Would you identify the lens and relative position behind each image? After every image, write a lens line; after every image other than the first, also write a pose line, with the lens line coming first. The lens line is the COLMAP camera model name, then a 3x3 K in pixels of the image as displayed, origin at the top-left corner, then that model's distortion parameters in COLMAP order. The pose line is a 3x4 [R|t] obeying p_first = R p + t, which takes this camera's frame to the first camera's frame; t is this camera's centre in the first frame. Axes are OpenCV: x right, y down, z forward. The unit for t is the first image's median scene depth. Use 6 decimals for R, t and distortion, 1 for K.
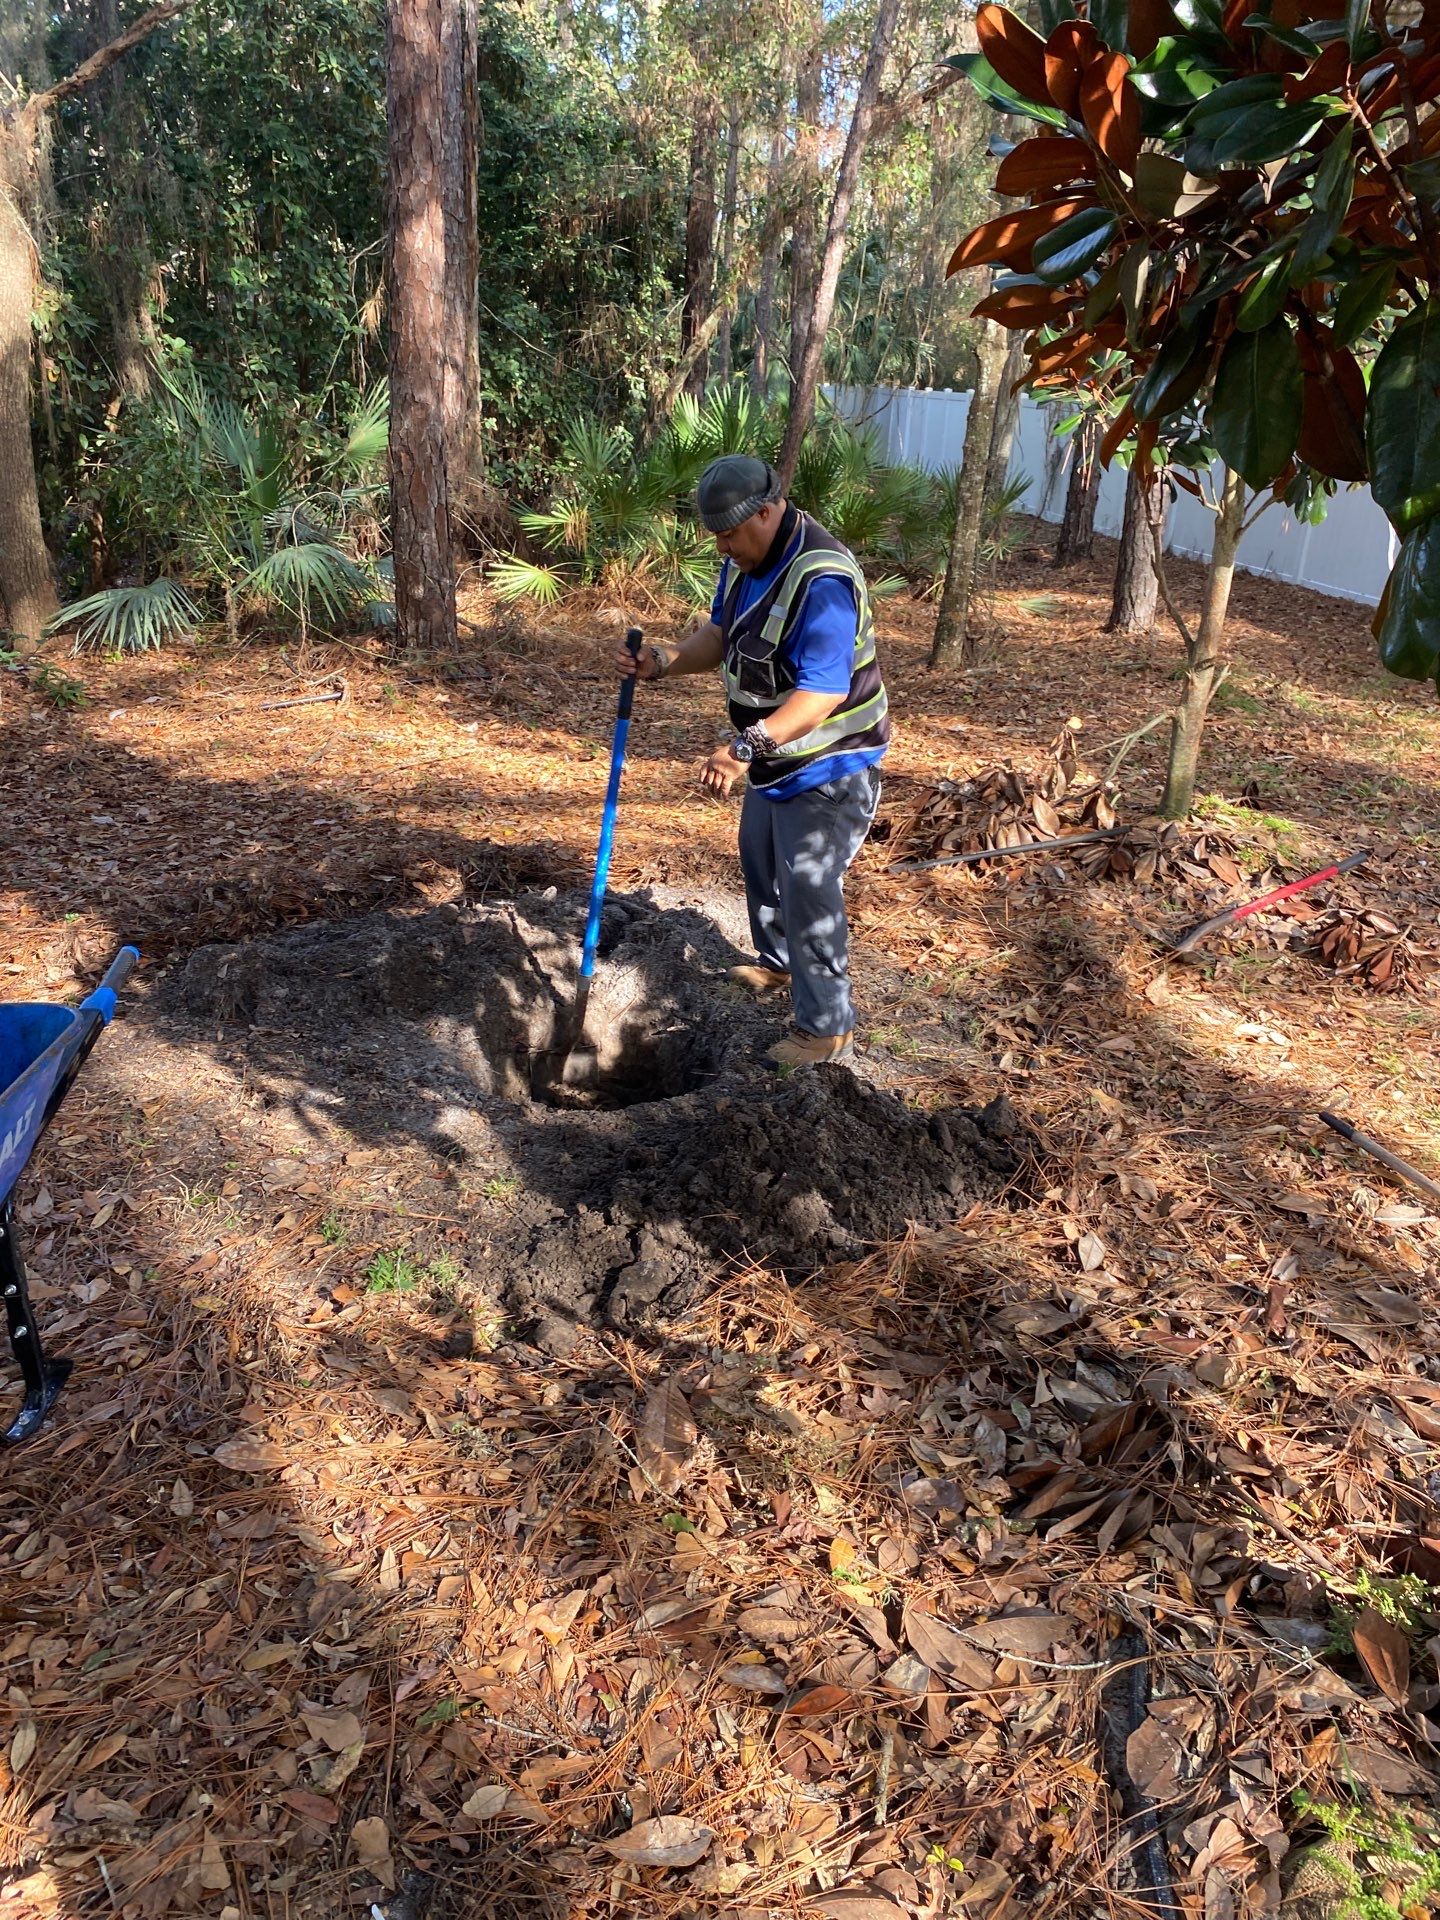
lens RADIAL K [[1456.7, 0, 692.7], [0, 1456.7, 953.5], [0, 0, 1]] dist [-0.014591, -0.000239]
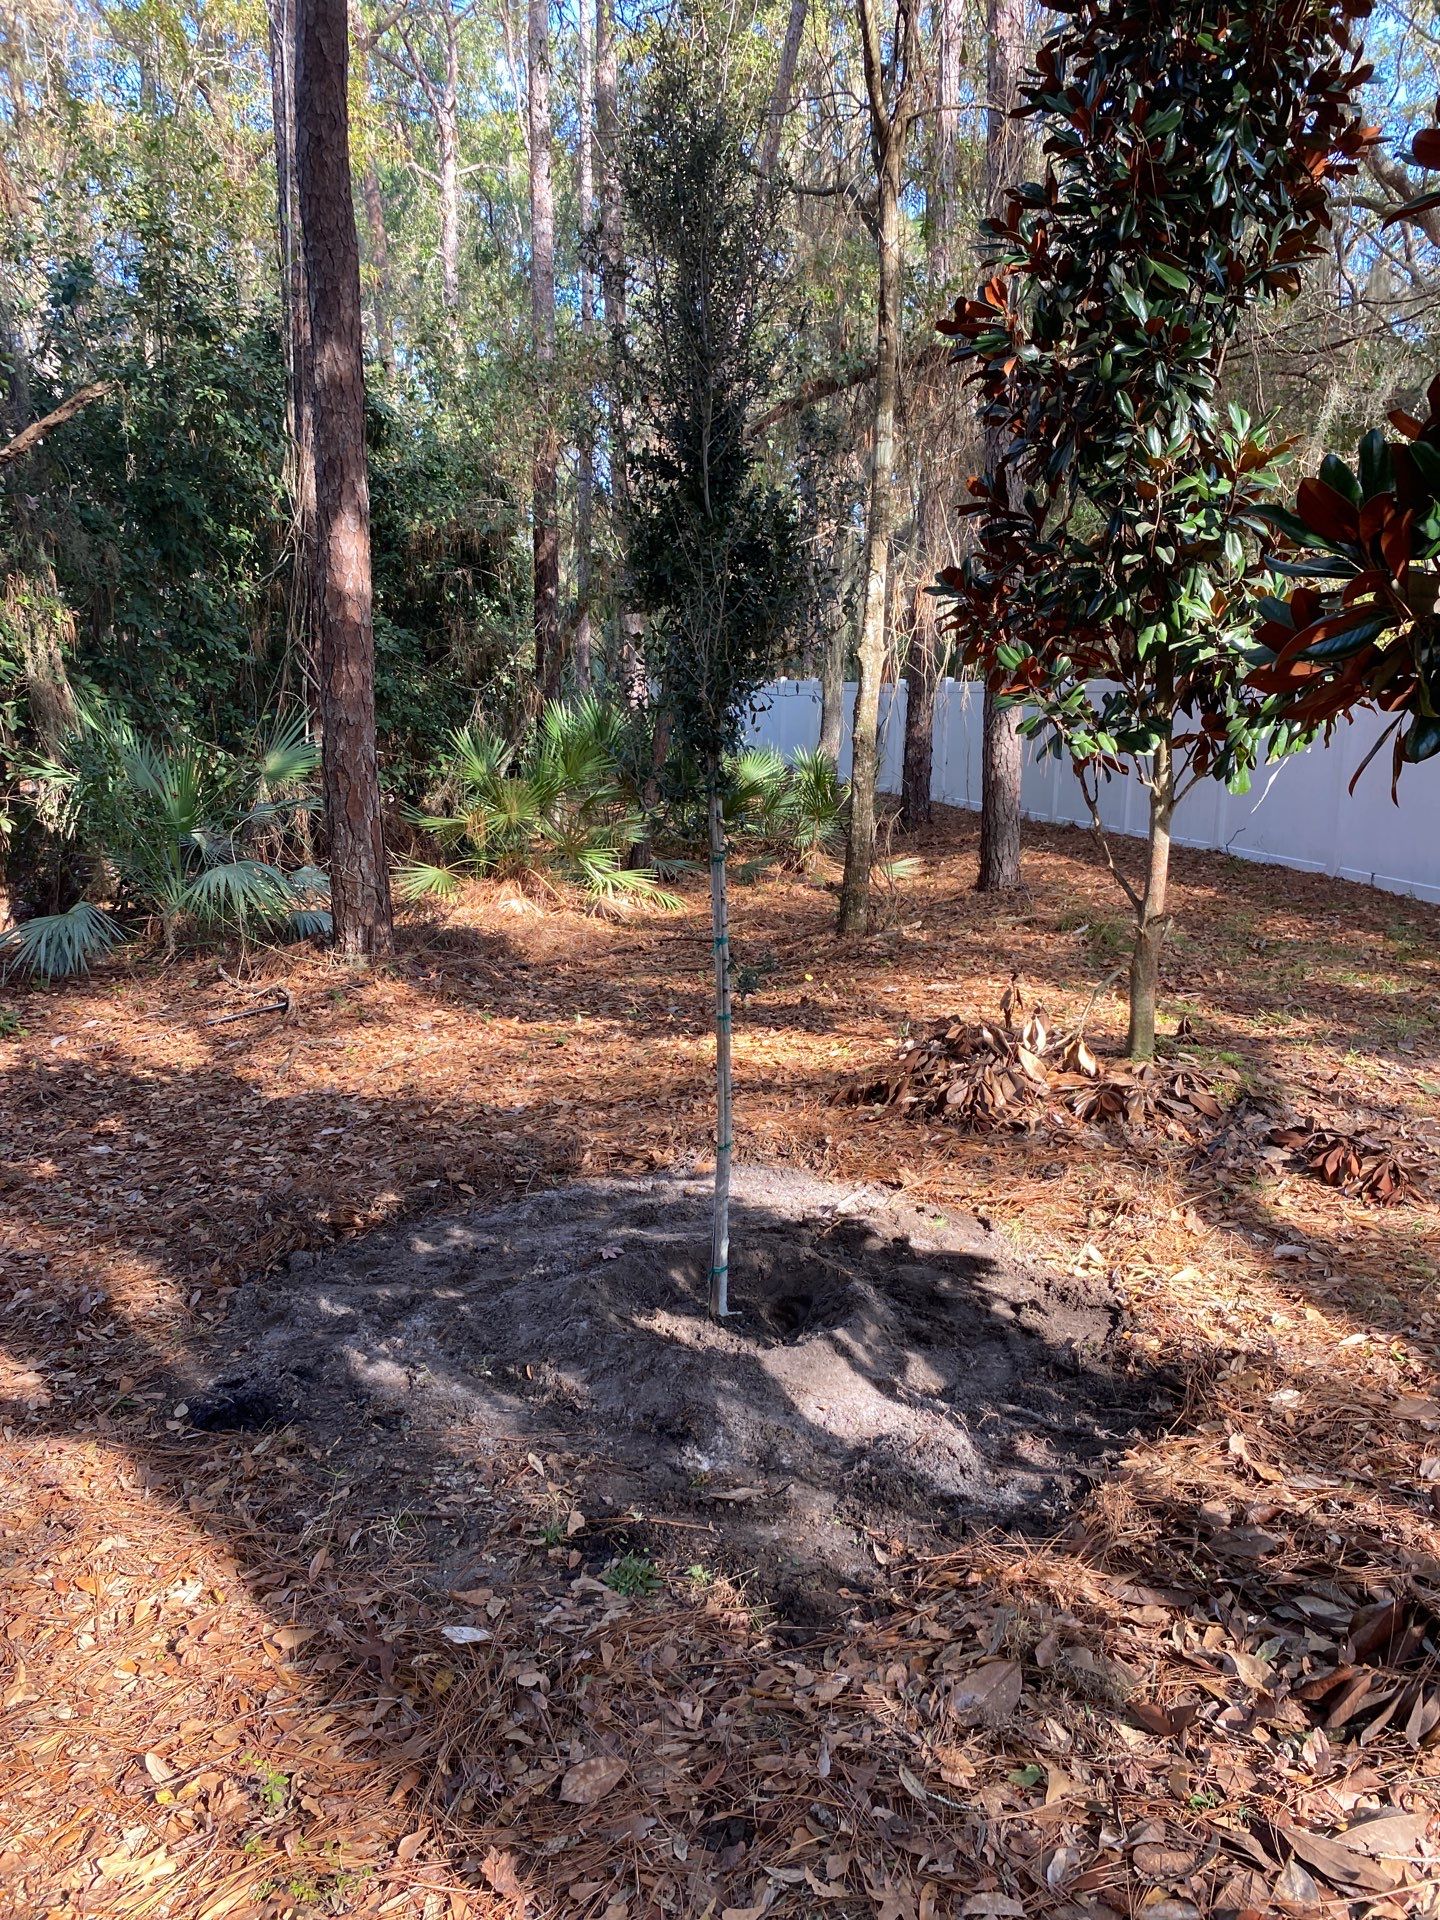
lens RADIAL K [[1456.7, 0, 692.7], [0, 1456.7, 953.5], [0, 0, 1]] dist [-0.014591, -0.000239]
pose [[0.990179, -0.073307, 0.119042, -0.133576], [0.093848, 0.979667, -0.177330, -0.010992], [-0.103622, 0.186761, 0.976925, -0.042142]]
